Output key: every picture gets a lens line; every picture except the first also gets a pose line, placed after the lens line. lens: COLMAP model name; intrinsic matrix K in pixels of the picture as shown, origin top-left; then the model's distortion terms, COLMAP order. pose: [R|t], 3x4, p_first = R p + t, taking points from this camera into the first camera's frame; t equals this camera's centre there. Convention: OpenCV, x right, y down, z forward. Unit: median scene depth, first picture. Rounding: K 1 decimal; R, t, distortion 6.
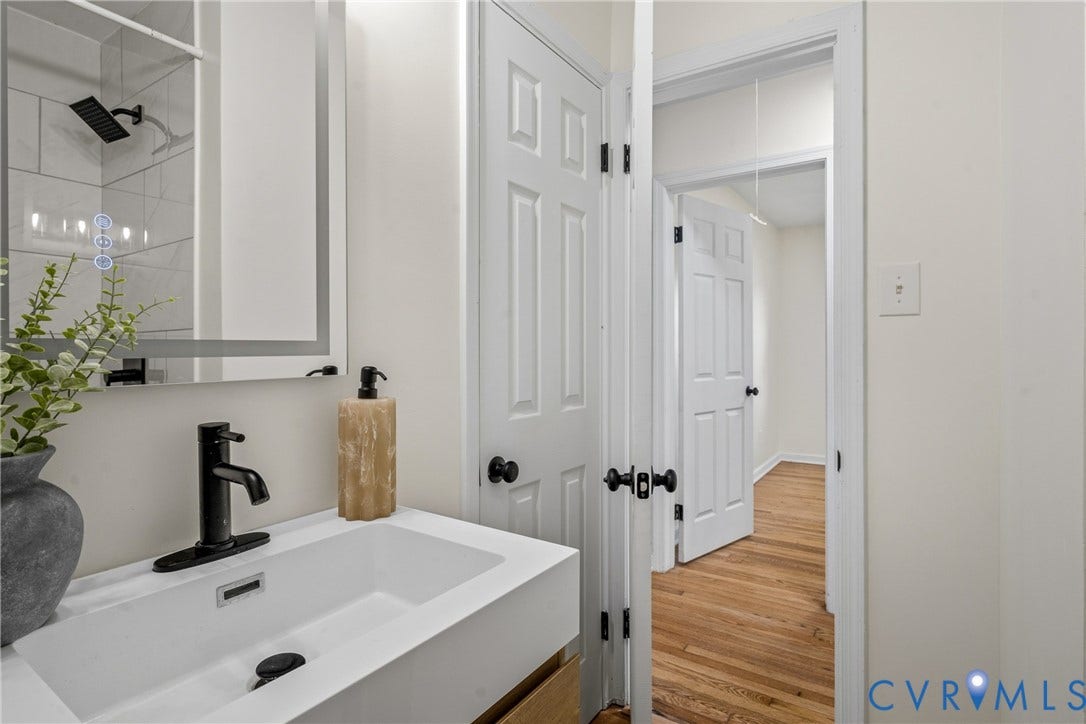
lens RADIAL K [[558.4, 0, 543.5], [0, 558.4, 353.4], [0, 0, 1]] dist [0.001177, -0.000183]
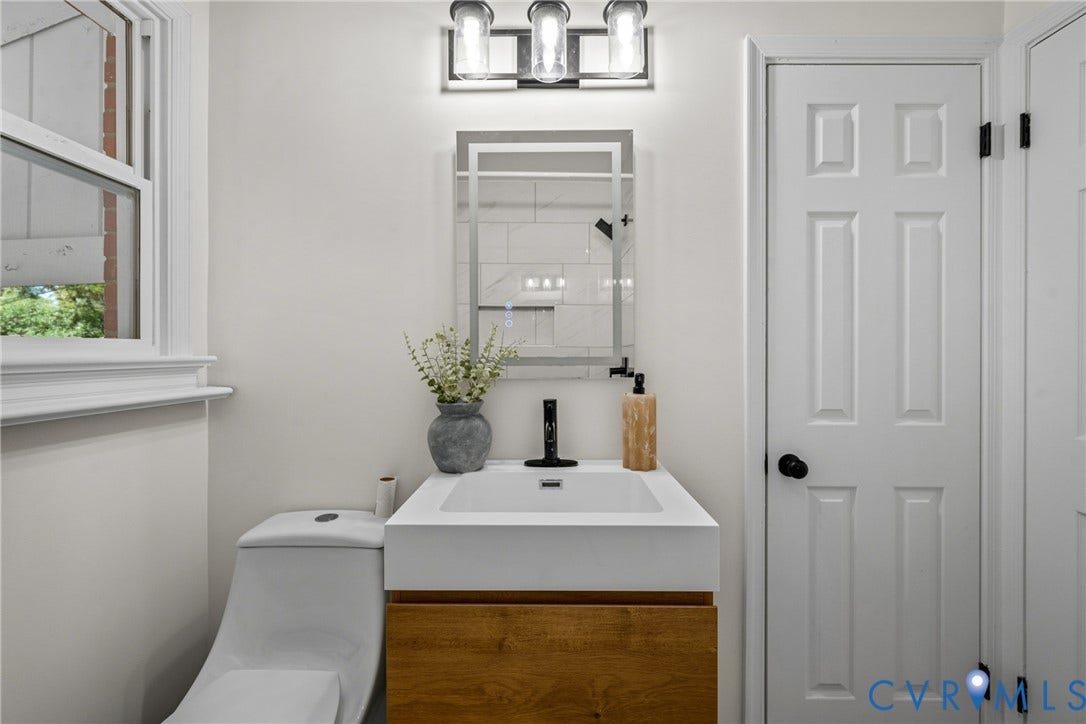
lens RADIAL K [[435.0, 0, 541.0], [0, 435.0, 356.3], [0, 0, 1]] dist [0.001841, -0.000076]
pose [[0.549297, 0.008633, -0.835582, 0.368417], [-0.006015, 0.999962, 0.006377, -0.019771], [0.835605, 0.001523, 0.549328, 0.067378]]
